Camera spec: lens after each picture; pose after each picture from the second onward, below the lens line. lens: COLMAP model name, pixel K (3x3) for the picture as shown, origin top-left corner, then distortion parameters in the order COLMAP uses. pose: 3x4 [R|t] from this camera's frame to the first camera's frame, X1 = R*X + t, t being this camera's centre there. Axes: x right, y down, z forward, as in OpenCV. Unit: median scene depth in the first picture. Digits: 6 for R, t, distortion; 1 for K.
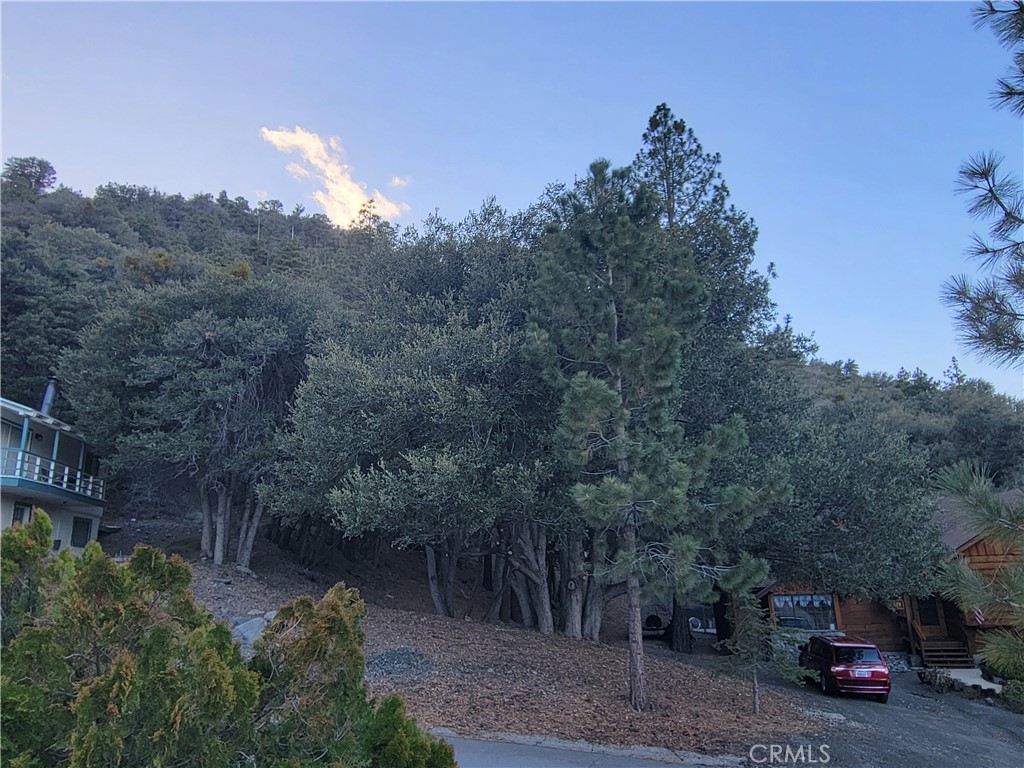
lens RADIAL K [[696.1, 0, 512.0], [0, 696.1, 384.0], [0, 0, 1]] dist [0.006738, -0.001430]
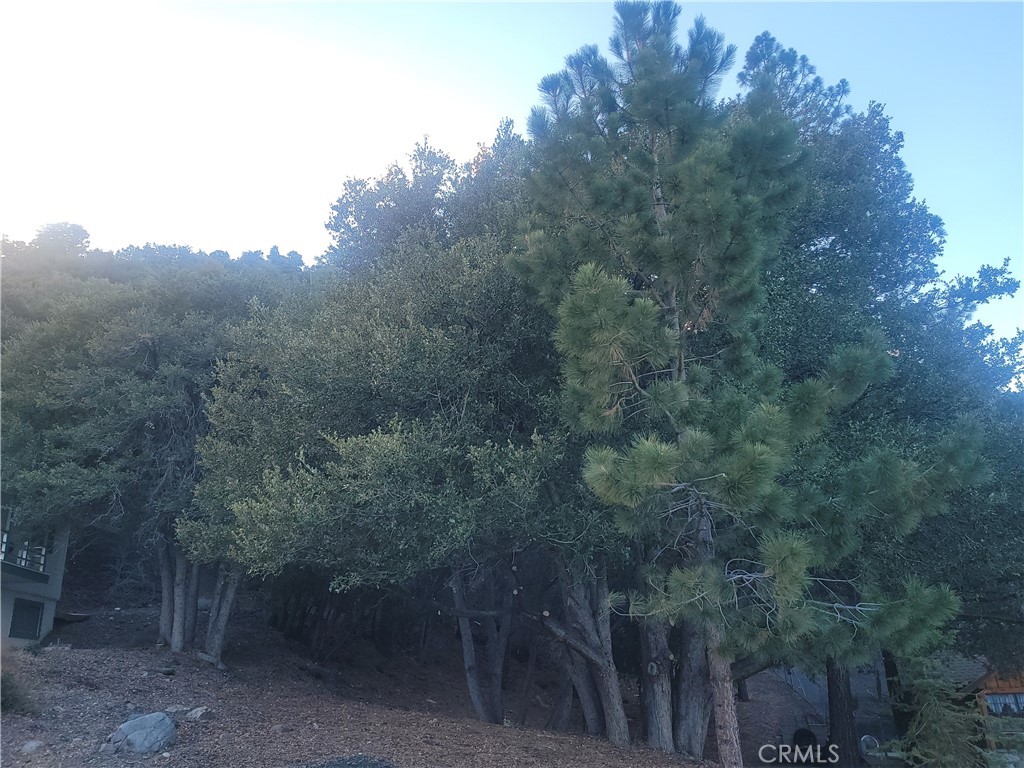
lens RADIAL K [[822.3, 0, 504.1], [0, 822.3, 391.9], [0, 0, 1]] dist [0.062395, -0.042612]
pose [[0.988581, -0.060738, -0.137904, 0.062462], [0.049456, 0.995254, -0.083812, 0.074939], [0.142340, 0.076035, 0.986893, 0.155381]]
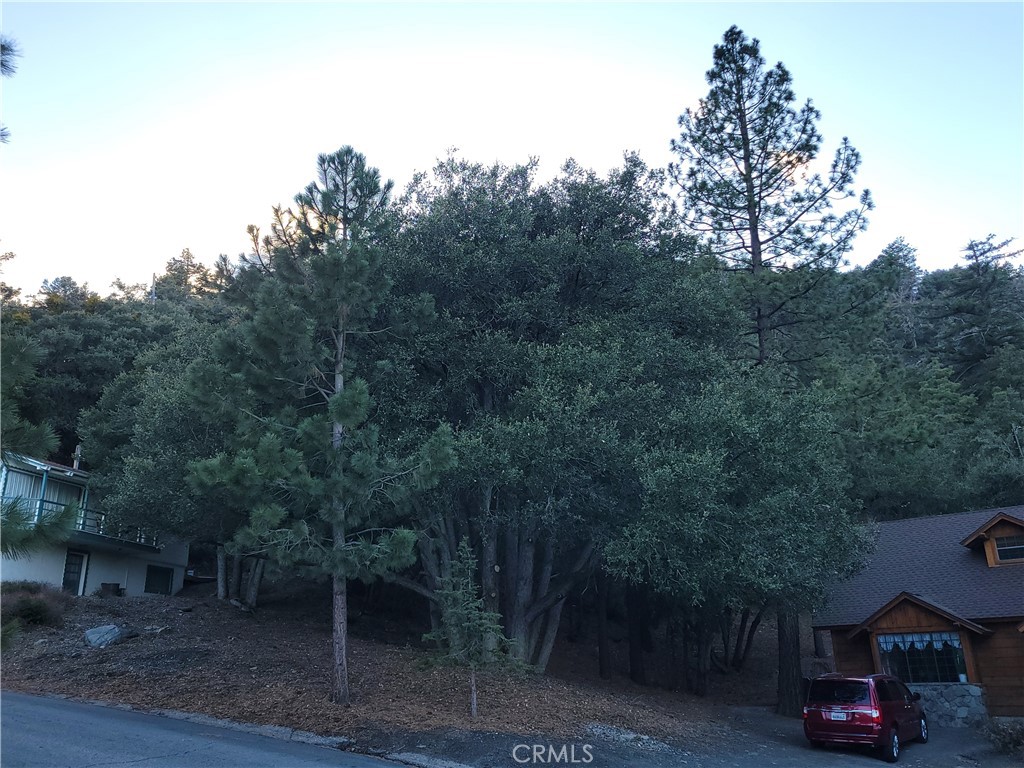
lens RADIAL K [[847.6, 0, 507.9], [0, 847.6, 377.8], [0, 0, 1]] dist [0.055798, -0.036426]
pose [[0.898414, -0.137555, -0.417051, 0.543289], [0.110686, 0.989946, -0.088070, 0.090456], [0.424973, 0.032962, 0.904606, 0.016220]]
